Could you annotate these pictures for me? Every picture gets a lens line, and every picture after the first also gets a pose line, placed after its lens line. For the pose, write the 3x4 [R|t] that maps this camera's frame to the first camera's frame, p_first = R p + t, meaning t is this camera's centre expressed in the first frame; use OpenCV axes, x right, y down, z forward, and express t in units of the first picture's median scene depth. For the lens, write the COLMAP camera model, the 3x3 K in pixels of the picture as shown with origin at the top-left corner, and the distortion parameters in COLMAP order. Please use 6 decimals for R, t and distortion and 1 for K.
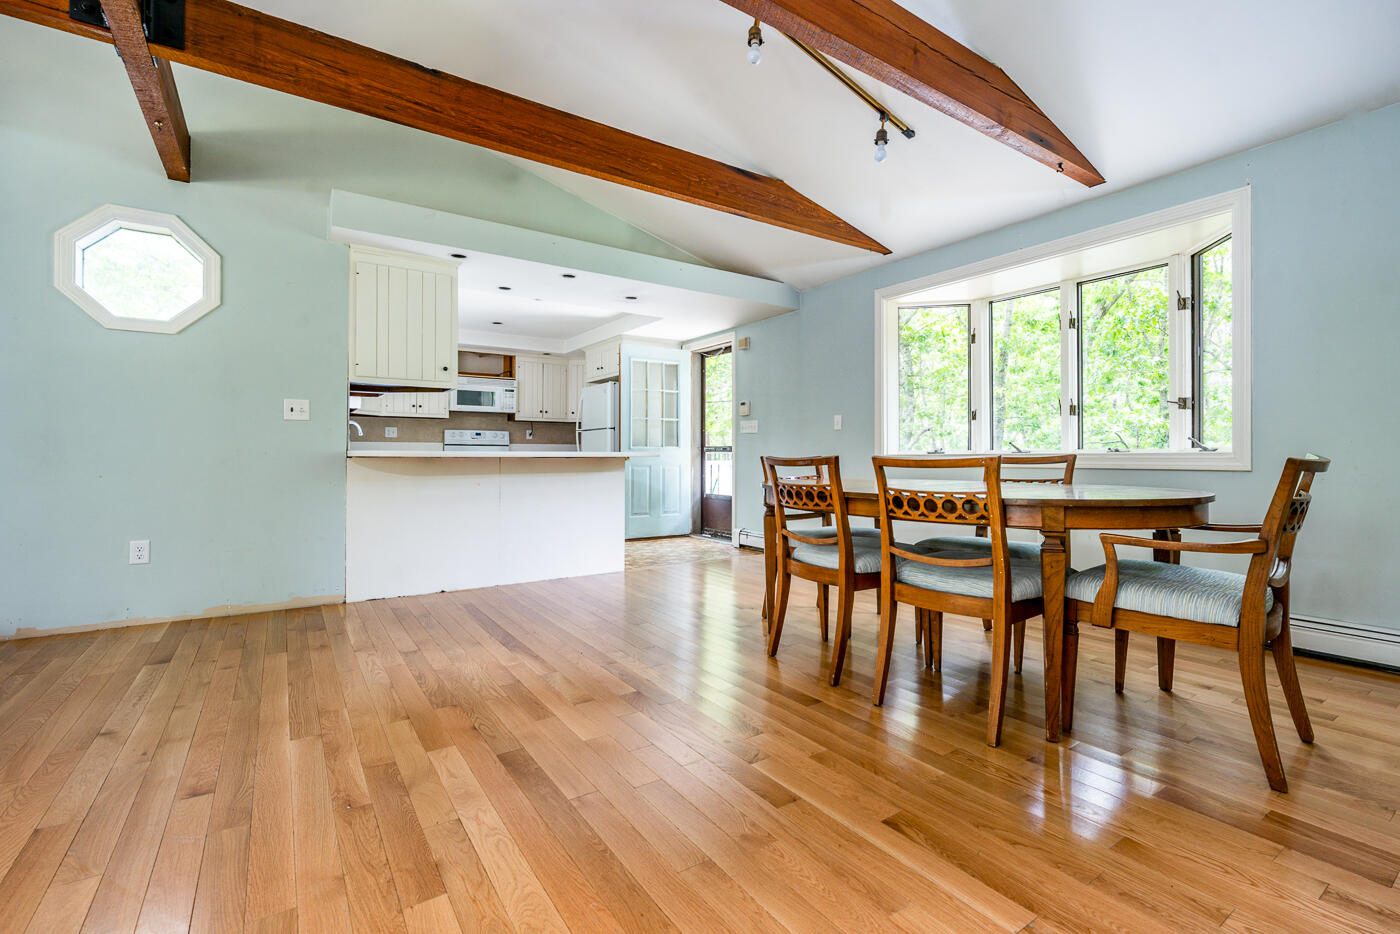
lens RADIAL K [[622.4, 0, 730.5], [0, 622.4, 452.2], [0, 0, 1]] dist [0.001363, -0.001020]
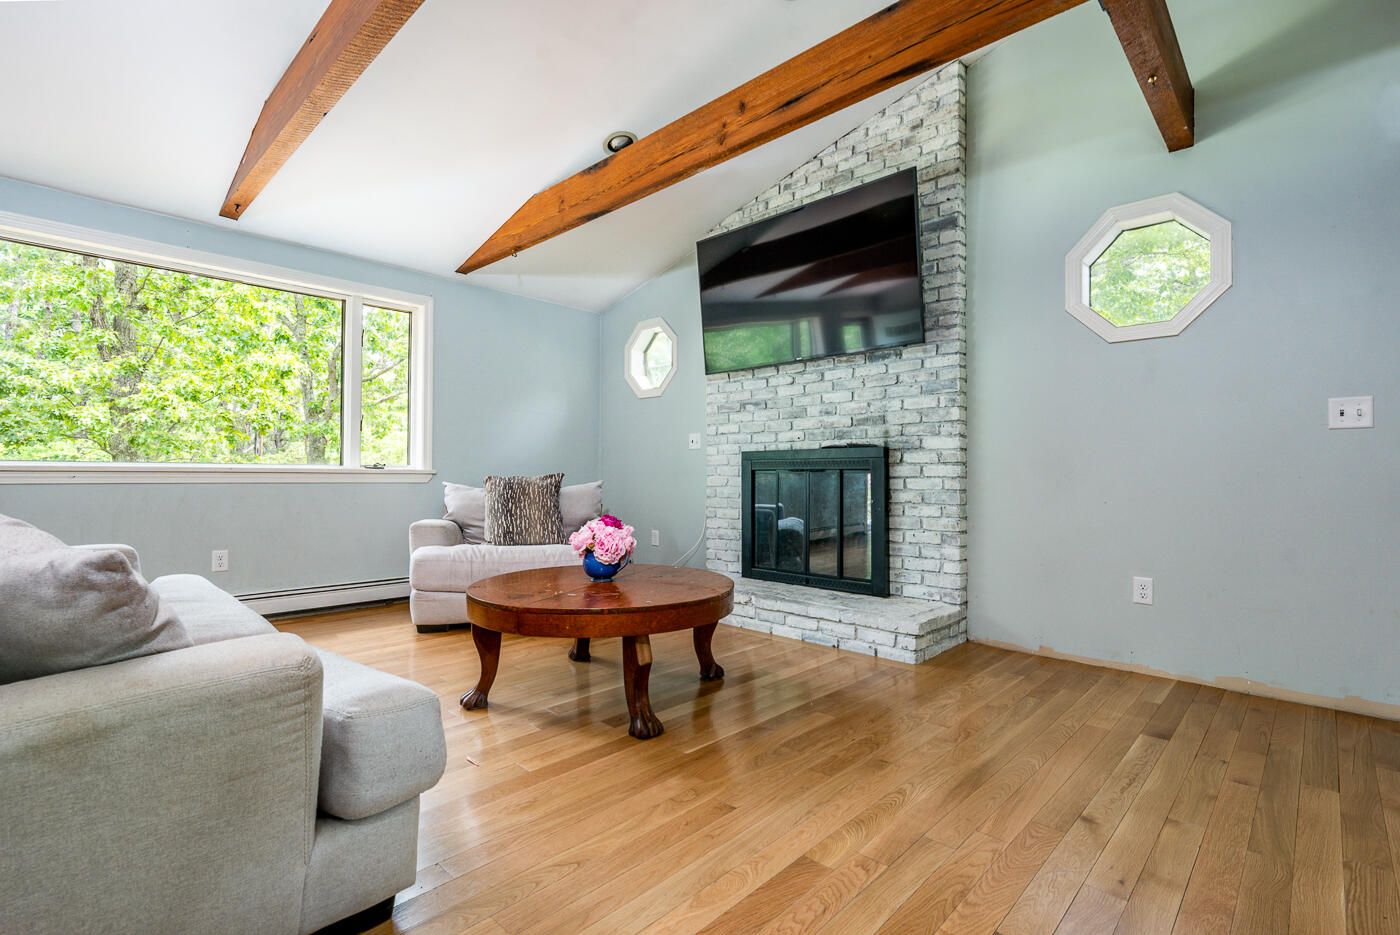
lens RADIAL K [[666.6, 0, 679.8], [0, 666.6, 467.6], [0, 0, 1]] dist [0.001394, 0.000743]
pose [[0.177149, -0.012079, -0.984110, -0.140571], [0.000018, 0.999925, -0.012270, -0.000870], [0.984184, 0.002156, 0.177136, 0.194605]]
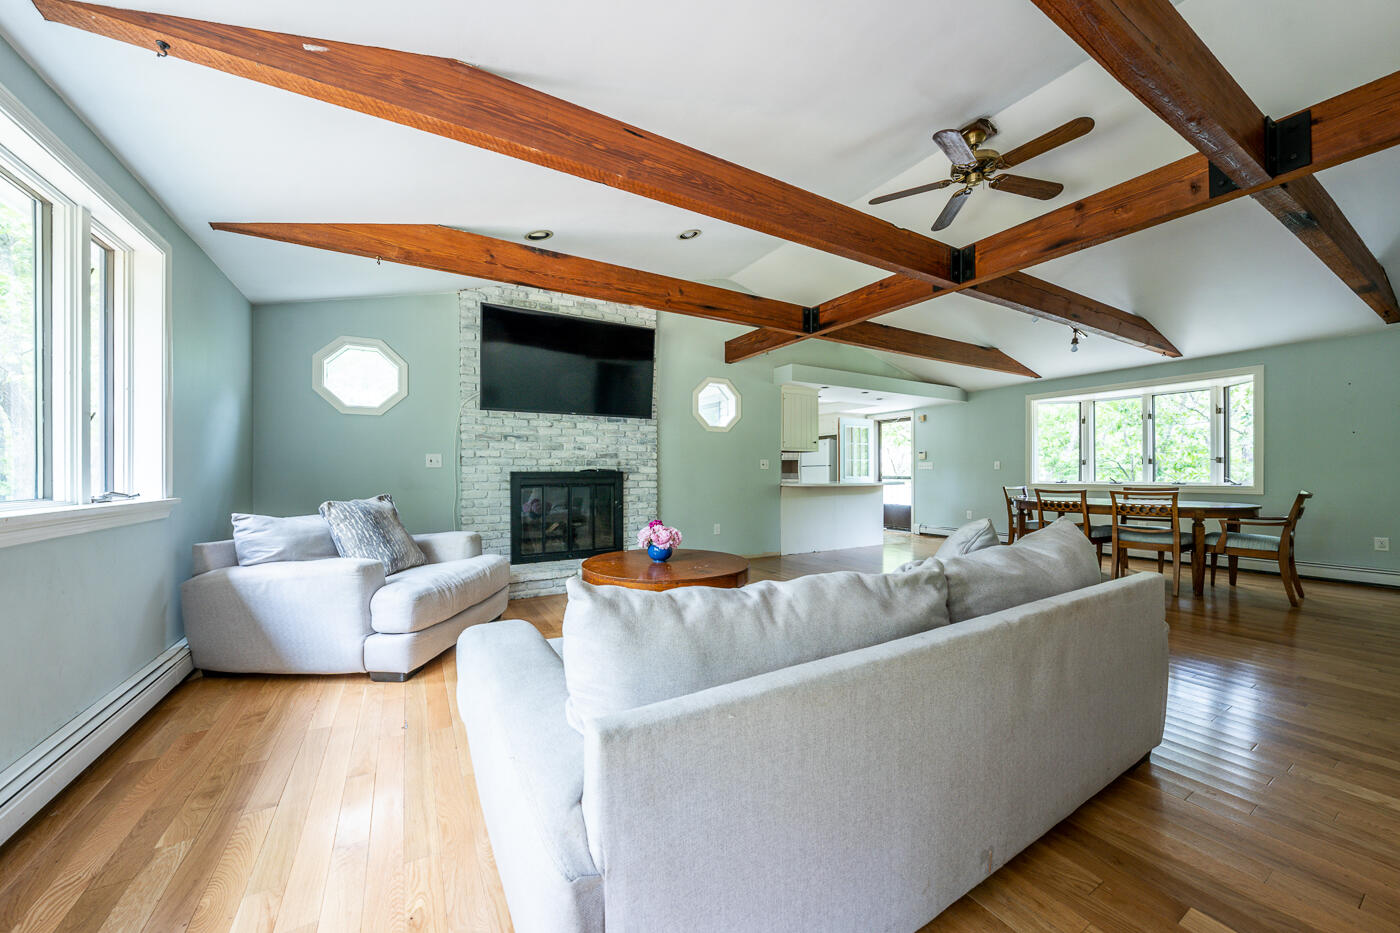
lens RADIAL K [[487.9, 0, 707.4], [0, 487.9, 470.3], [0, 0, 1]] dist [0.000349, -0.000550]
pose [[0.996025, -0.003222, -0.089011, -0.834583], [0.003250, 0.999995, 0.000165, -0.055260], [0.089010, -0.000454, 0.996031, -0.766620]]
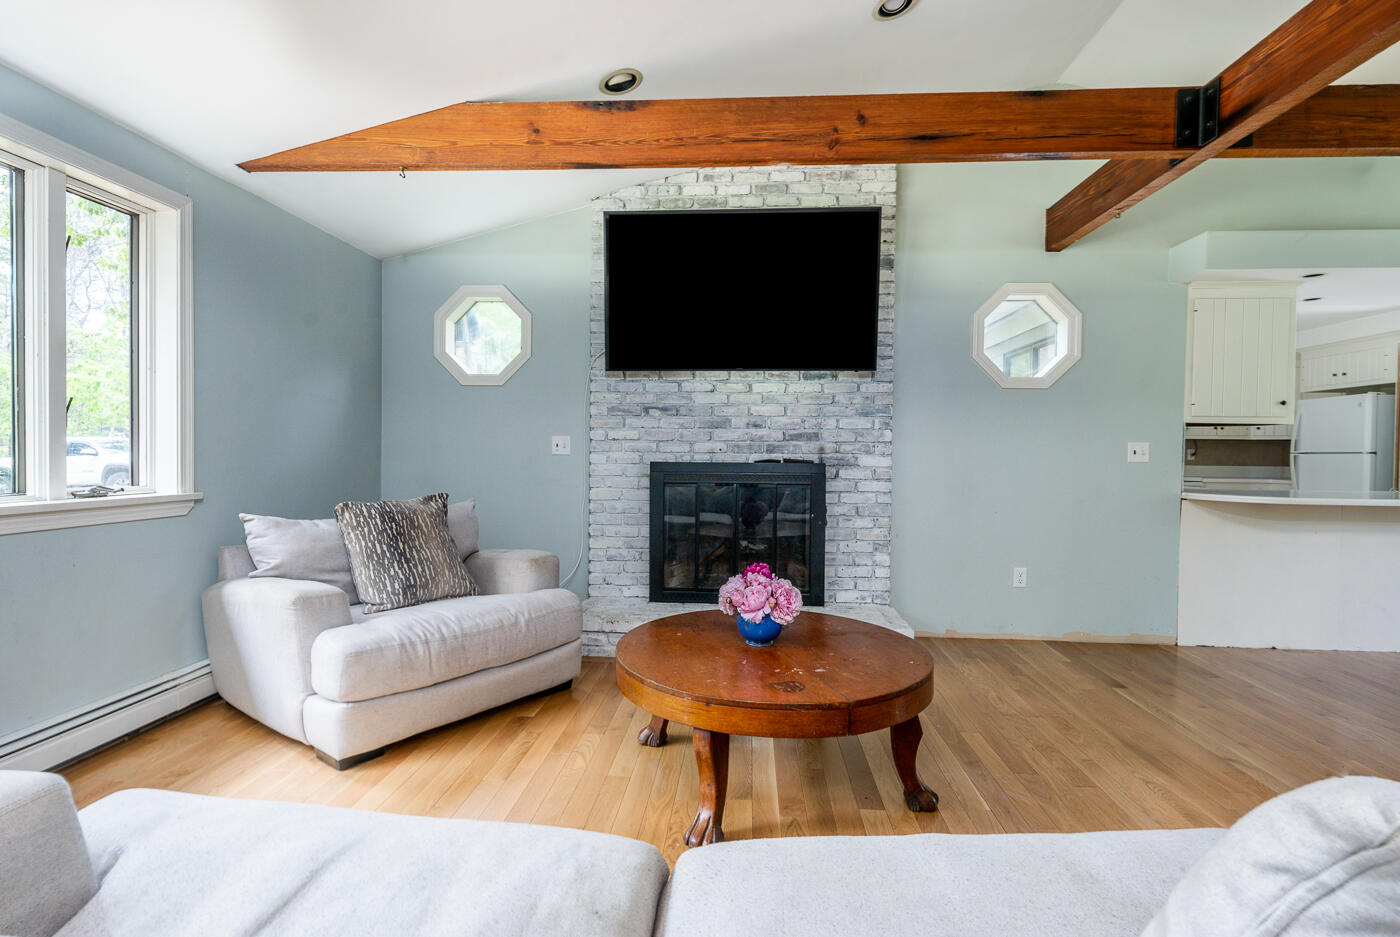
lens RADIAL K [[701.0, 0, 713.7], [0, 701.0, 465.0], [0, 0, 1]] dist [0.004720, -0.001223]
pose [[0.782570, 0.019152, -0.622268, -0.591988], [-0.006706, 0.999728, 0.022337, -0.077263], [0.622526, -0.013307, 0.782486, -0.391163]]
